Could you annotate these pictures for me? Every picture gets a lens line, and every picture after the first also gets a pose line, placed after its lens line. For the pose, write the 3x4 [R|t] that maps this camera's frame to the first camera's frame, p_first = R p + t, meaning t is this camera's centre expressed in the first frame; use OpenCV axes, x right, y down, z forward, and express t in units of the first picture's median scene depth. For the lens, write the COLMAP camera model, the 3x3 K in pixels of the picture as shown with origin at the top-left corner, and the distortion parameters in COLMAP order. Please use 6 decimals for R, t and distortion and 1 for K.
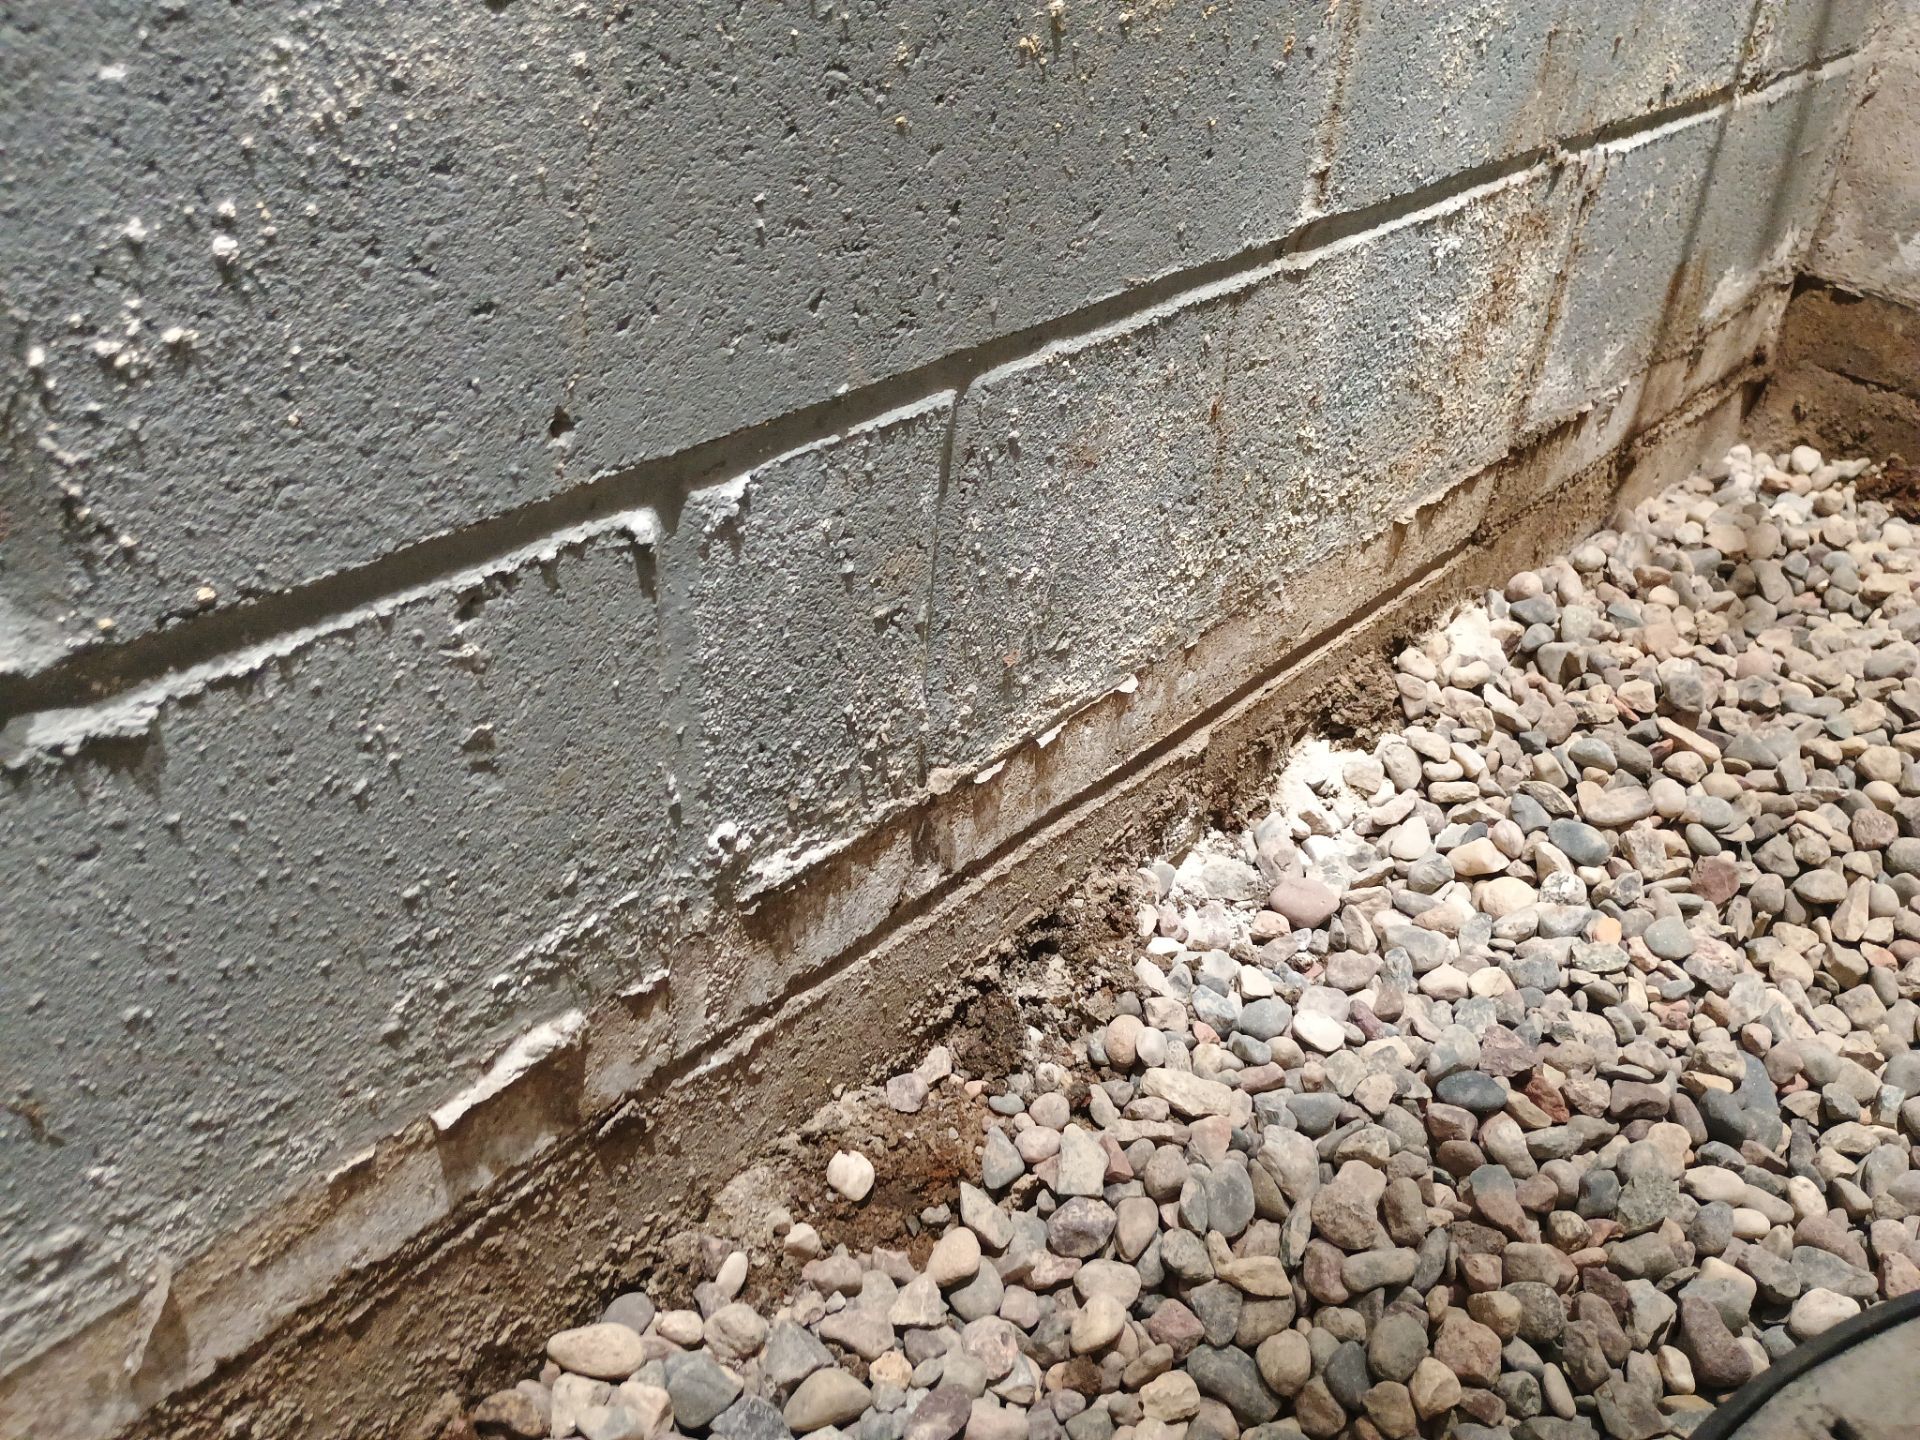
lens RADIAL K [[1643.3, 0, 967.2], [0, 1643.3, 711.0], [0, 0, 1]] dist [0.021887, -0.003278]
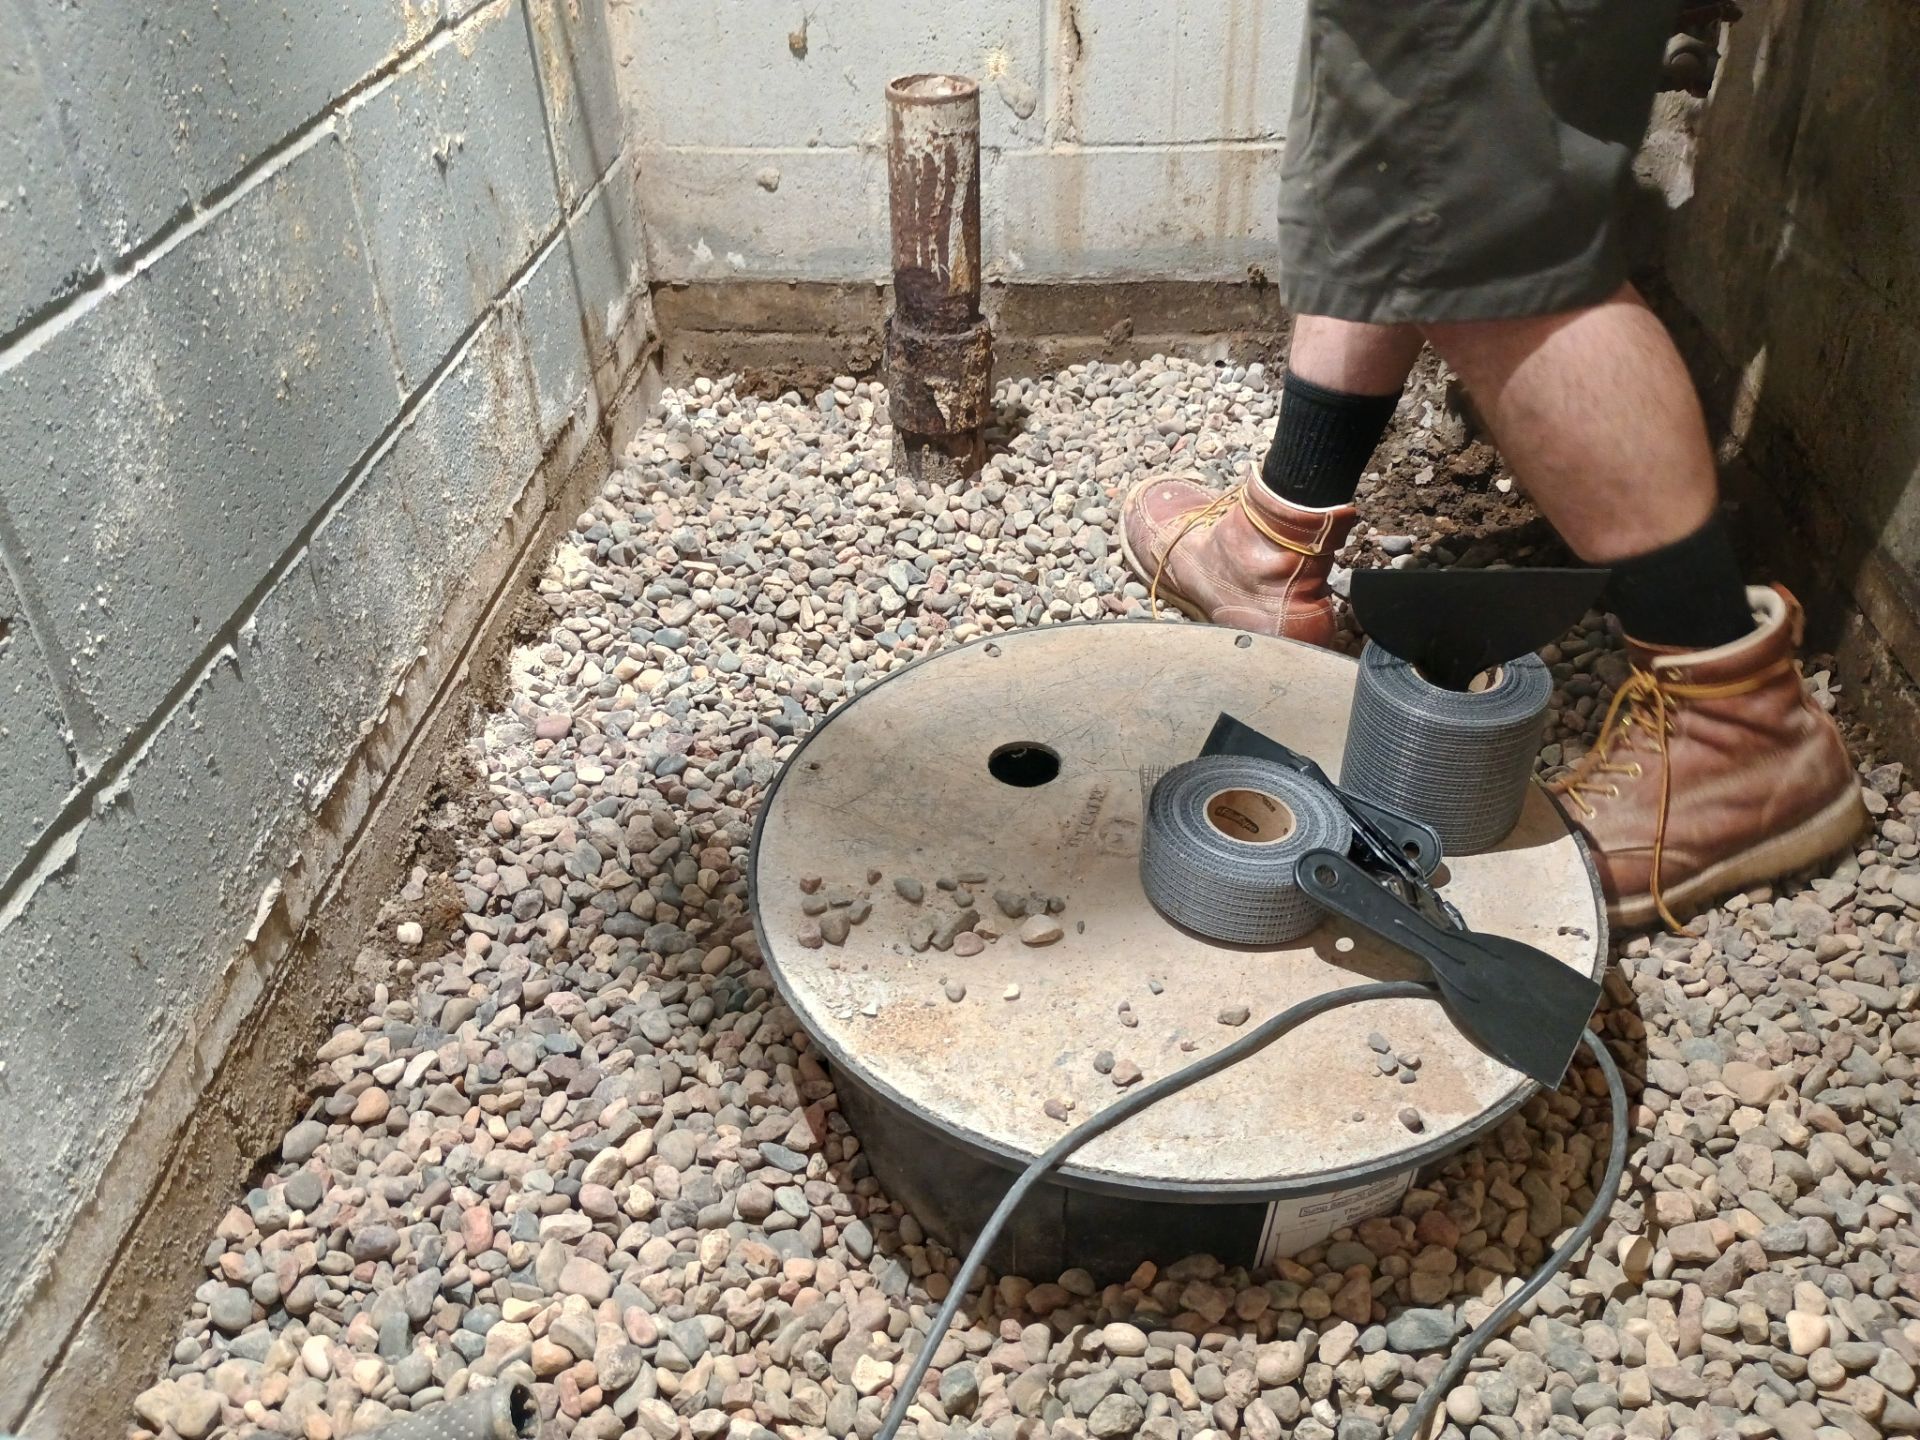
lens RADIAL K [[1643.3, 0, 958.6], [0, 1643.3, 713.1], [0, 0, 1]] dist [0.021887, -0.003278]
pose [[0.785653, -0.426118, 0.448523, -0.276735], [0.412257, 0.901157, 0.134013, 0.045007], [-0.461295, 0.079619, 0.883667, -0.893613]]
